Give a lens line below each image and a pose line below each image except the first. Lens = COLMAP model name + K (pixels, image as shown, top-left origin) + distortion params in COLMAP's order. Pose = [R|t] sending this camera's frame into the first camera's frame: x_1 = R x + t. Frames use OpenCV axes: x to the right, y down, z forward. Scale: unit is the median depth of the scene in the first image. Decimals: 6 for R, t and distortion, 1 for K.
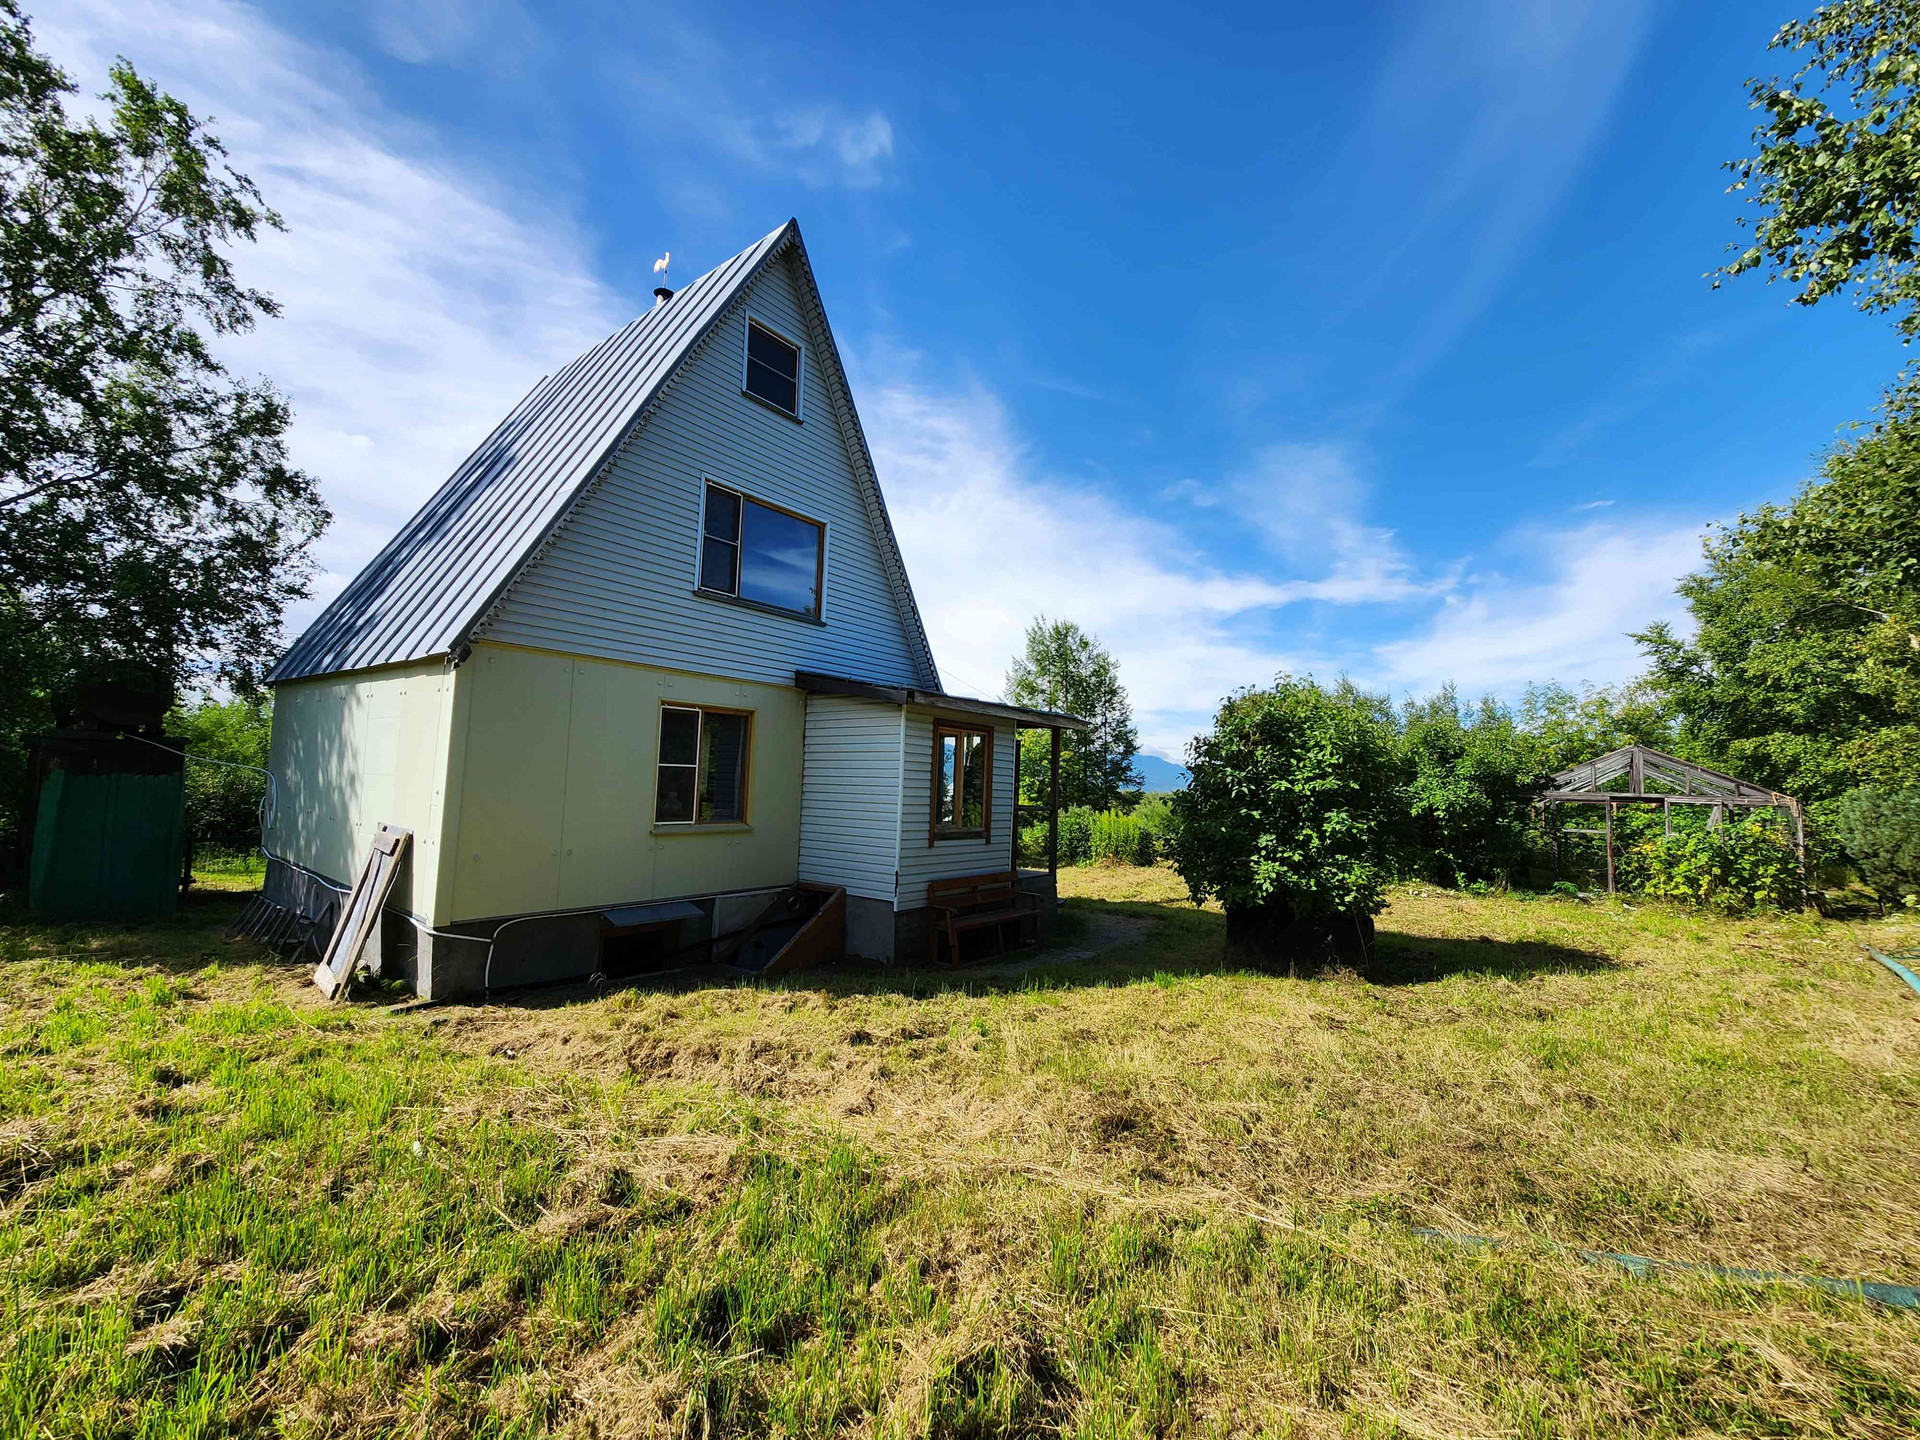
lens RADIAL K [[770.3, 0, 960.0], [0, 770.3, 720.0], [0, 0, 1]] dist [-0.002744, 0.010040]
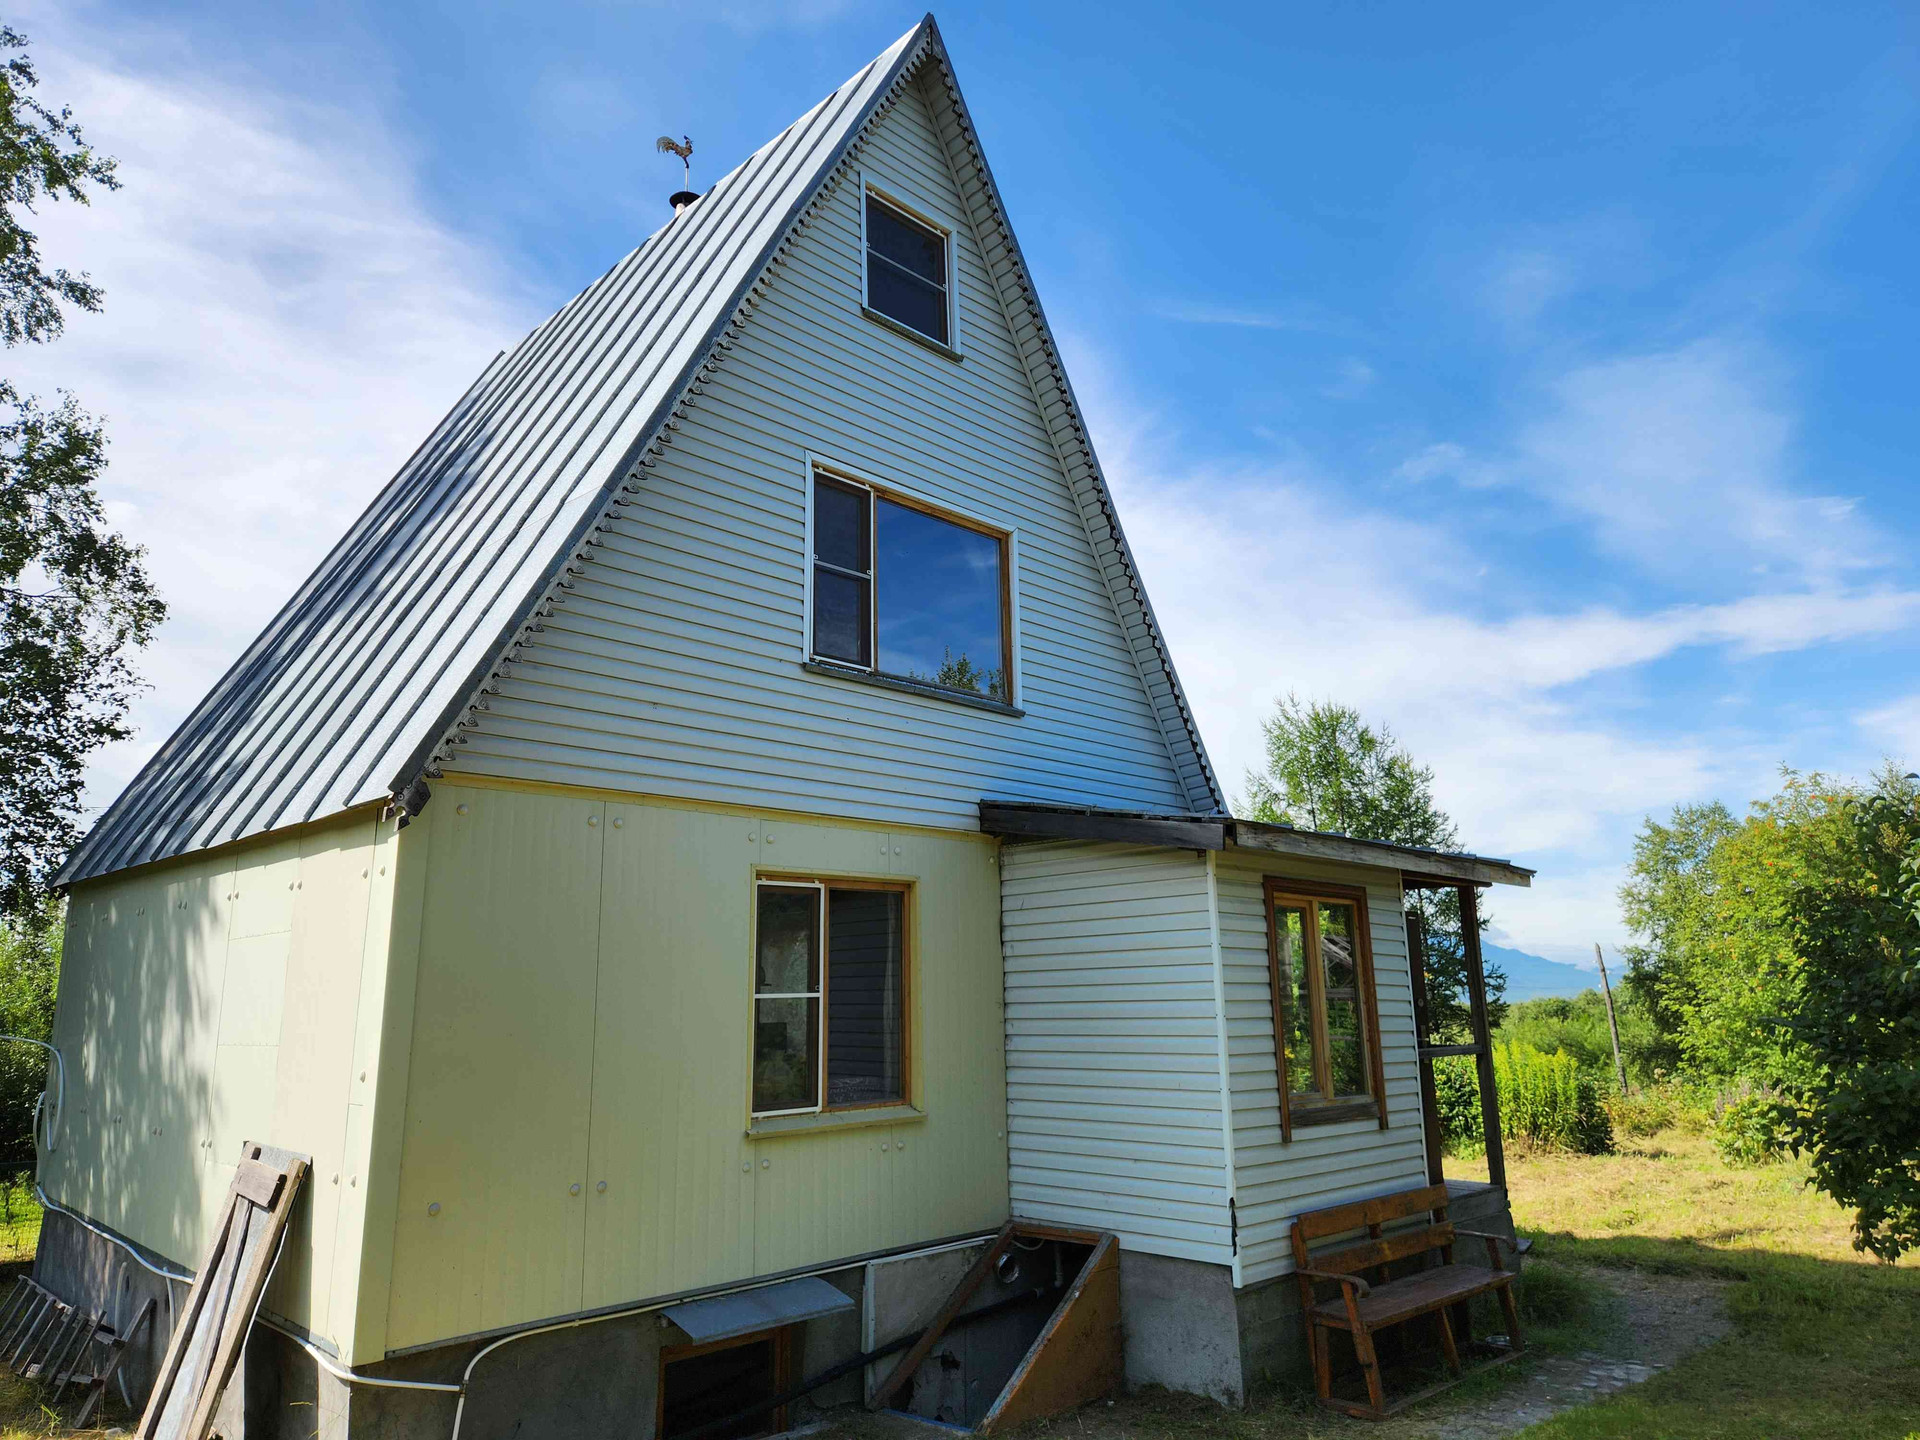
lens RADIAL K [[1269.0, 0, 960.0], [0, 1269.0, 720.0], [0, 0, 1]] dist [0.092872, -0.084781]
pose [[0.990904, -0.072838, -0.113151, -0.129986], [0.056635, 0.988483, -0.140334, 0.002623], [0.122069, 0.132650, 0.983617, 0.134429]]
